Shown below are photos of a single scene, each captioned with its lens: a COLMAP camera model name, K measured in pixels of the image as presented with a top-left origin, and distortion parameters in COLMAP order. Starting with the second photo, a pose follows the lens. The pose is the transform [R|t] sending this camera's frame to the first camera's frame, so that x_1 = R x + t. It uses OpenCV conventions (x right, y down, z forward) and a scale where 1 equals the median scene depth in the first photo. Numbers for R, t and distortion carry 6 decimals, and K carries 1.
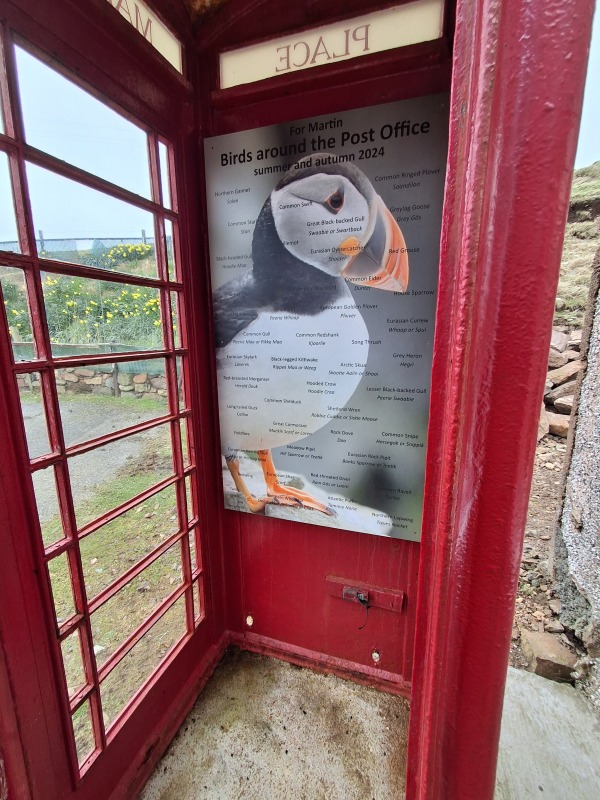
lens RADIAL K [[371.4, 0, 300.2], [0, 371.4, 406.1], [0, 0, 1]] dist [-0.003121, 0.001558]
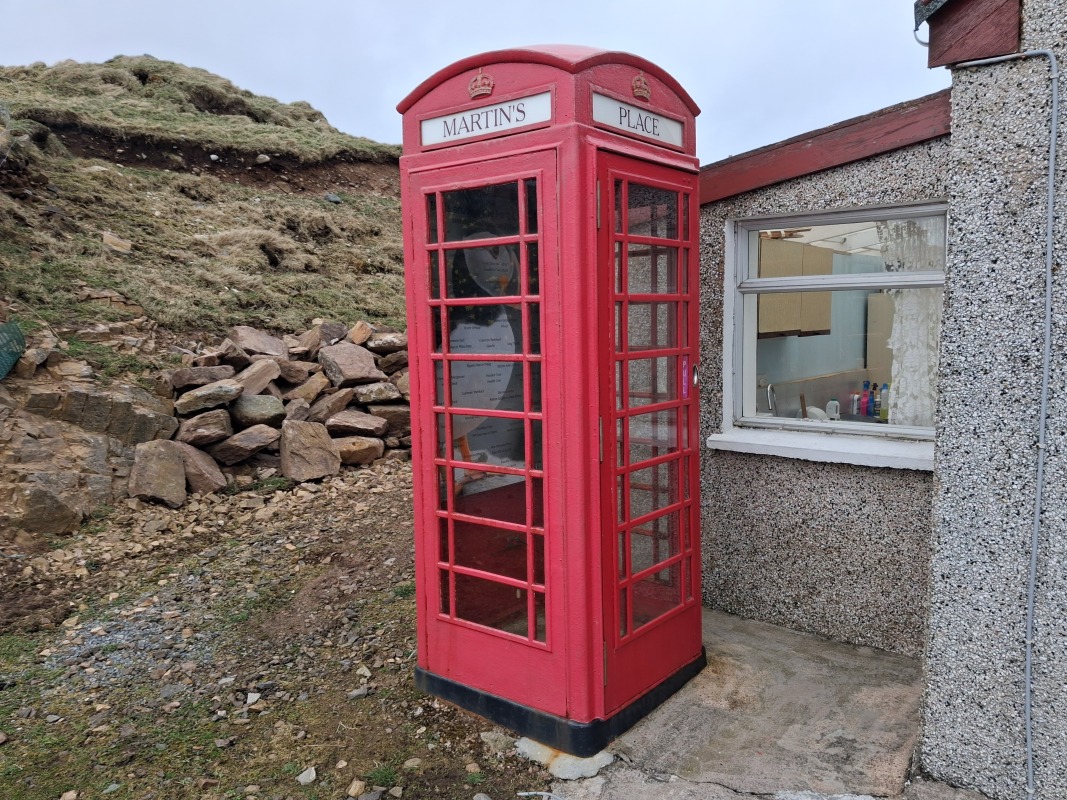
lens RADIAL K [[837.9, 0, 548.4], [0, 837.9, 402.6], [0, 0, 1]] dist [0.047891, -0.071422]
pose [[0.330291, -0.096674, 0.938916, -2.613645], [0.209769, 0.977382, 0.026842, -0.002727], [-0.920274, 0.188090, 0.343099, -0.203139]]
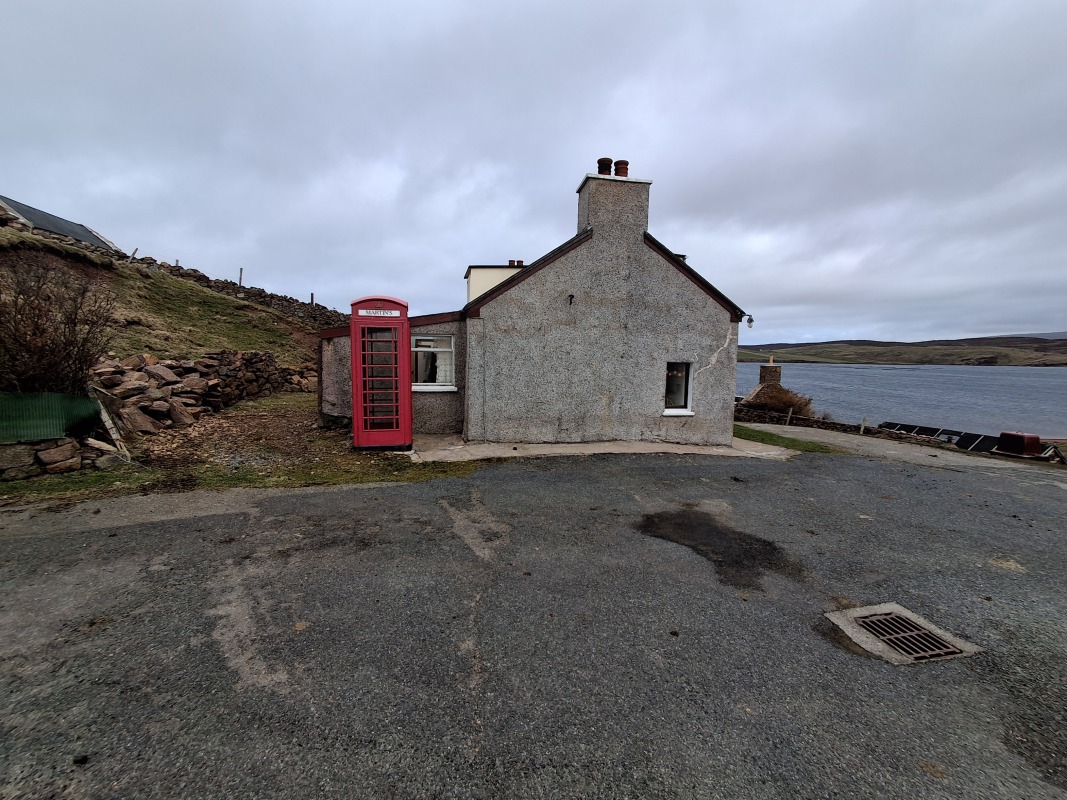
lens RADIAL K [[495.3, 0, 539.2], [0, 495.3, 395.4], [0, 0, 1]] dist [-0.003121, 0.001558]
pose [[-0.532587, -0.073166, 0.843207, -6.648727], [0.165883, 0.967911, 0.188762, -0.579296], [-0.829960, 0.240406, -0.503360, 2.287321]]
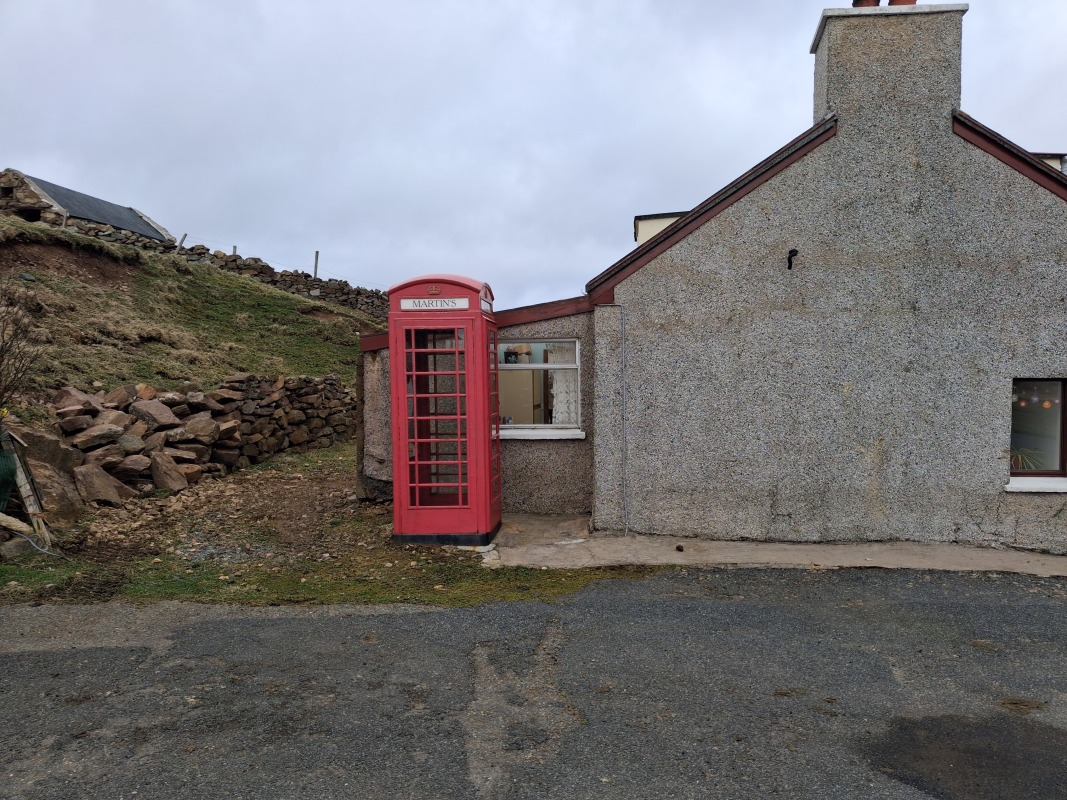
lens RADIAL K [[837.9, 0, 544.2], [0, 837.9, 413.0], [0, 0, 1]] dist [0.047891, -0.071422]
pose [[-0.237550, -0.036689, 0.970682, -6.387230], [0.215168, 0.972475, 0.089414, -0.350577], [-0.947245, 0.230100, -0.223117, 1.382359]]
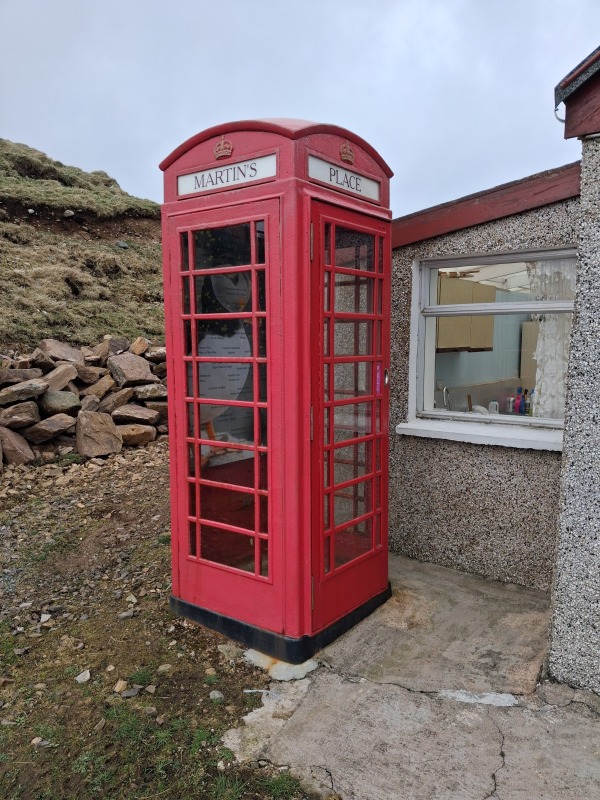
lens RADIAL K [[628.3, 0, 297.3], [0, 628.3, 415.3], [0, 0, 1]] dist [0.047891, -0.071422]
pose [[0.316863, -0.108158, 0.942284, -2.557179], [0.195675, 0.979559, 0.046636, 0.044456], [-0.928067, 0.169604, 0.331550, -0.231643]]
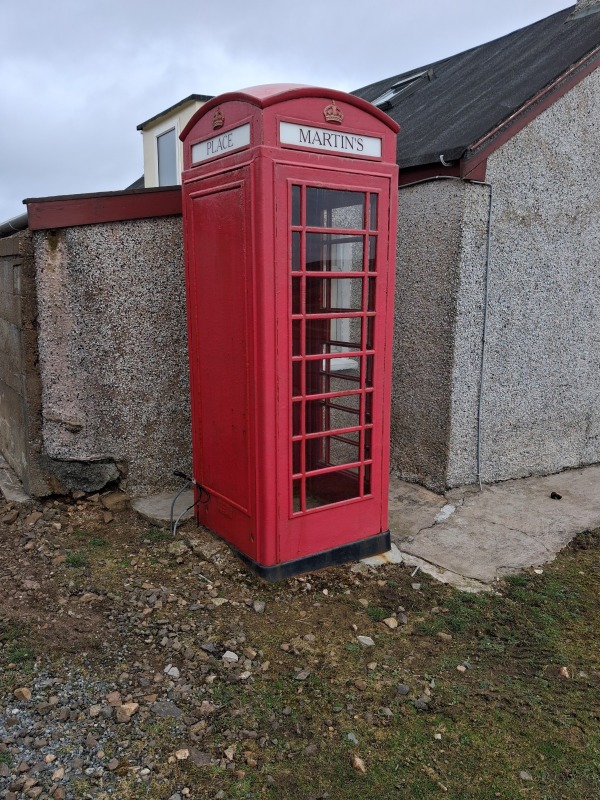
lens RADIAL K [[628.3, 0, 295.4], [0, 628.3, 406.9], [0, 0, 1]] dist [0.047891, -0.071422]
pose [[-0.802887, -0.109860, 0.585921, -1.813723], [0.124317, 0.930407, 0.344802, -0.644047], [-0.583024, 0.349677, -0.733354, 2.803824]]
